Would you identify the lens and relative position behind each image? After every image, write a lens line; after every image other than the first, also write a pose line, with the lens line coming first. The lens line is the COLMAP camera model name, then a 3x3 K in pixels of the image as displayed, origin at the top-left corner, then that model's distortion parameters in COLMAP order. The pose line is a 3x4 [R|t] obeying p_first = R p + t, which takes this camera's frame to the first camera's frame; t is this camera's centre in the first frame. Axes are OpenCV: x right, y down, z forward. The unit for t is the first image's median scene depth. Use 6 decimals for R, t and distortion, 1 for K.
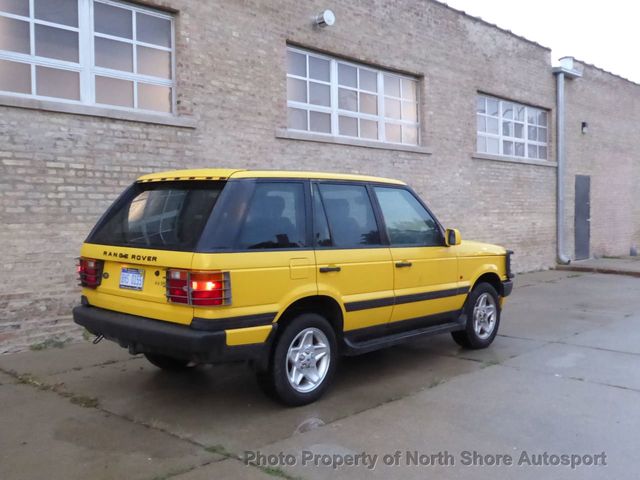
lens RADIAL K [[649.5, 0, 295.1], [0, 649.5, 238.9], [0, 0, 1]] dist [0.017481, 0.007636]
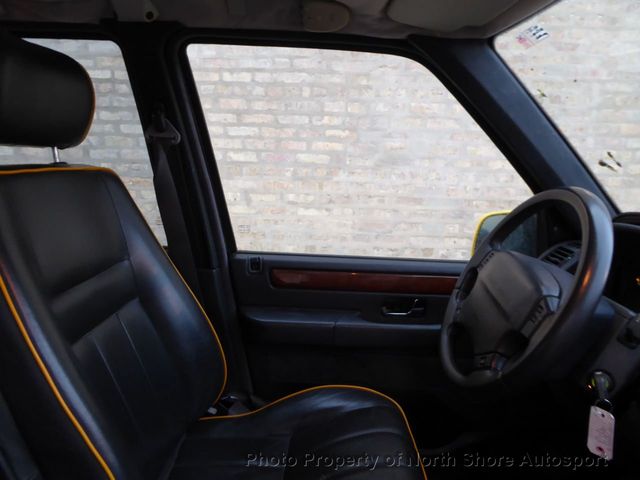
lens RADIAL K [[451.4, 0, 323.9], [0, 451.4, 242.5], [0, 0, 1]] dist [-0.032203, 0.005318]
pose [[0.694664, 0.130171, -0.707458, 0.080861], [-0.053575, 0.990121, 0.129574, -0.024261], [0.717336, -0.052108, 0.694776, 0.741936]]
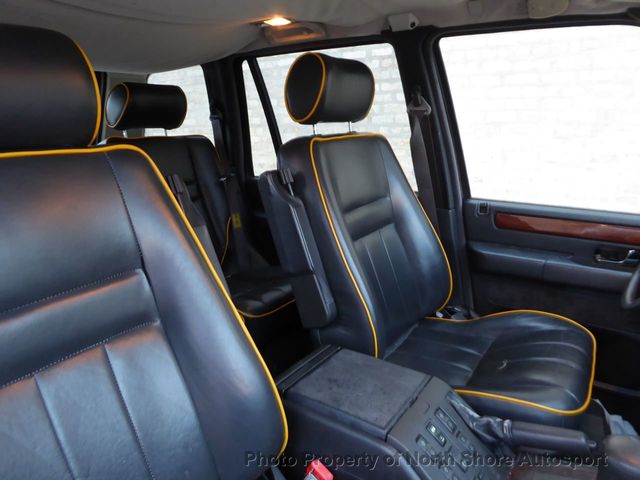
lens RADIAL K [[451.4, 0, 323.9], [0, 451.4, 242.5], [0, 0, 1]] dist [-0.032203, 0.005318]
pose [[0.185524, 0.240218, -0.952825, 0.126564], [-0.026704, 0.970533, 0.239483, -0.025762], [0.982277, -0.018985, 0.186472, 0.729470]]
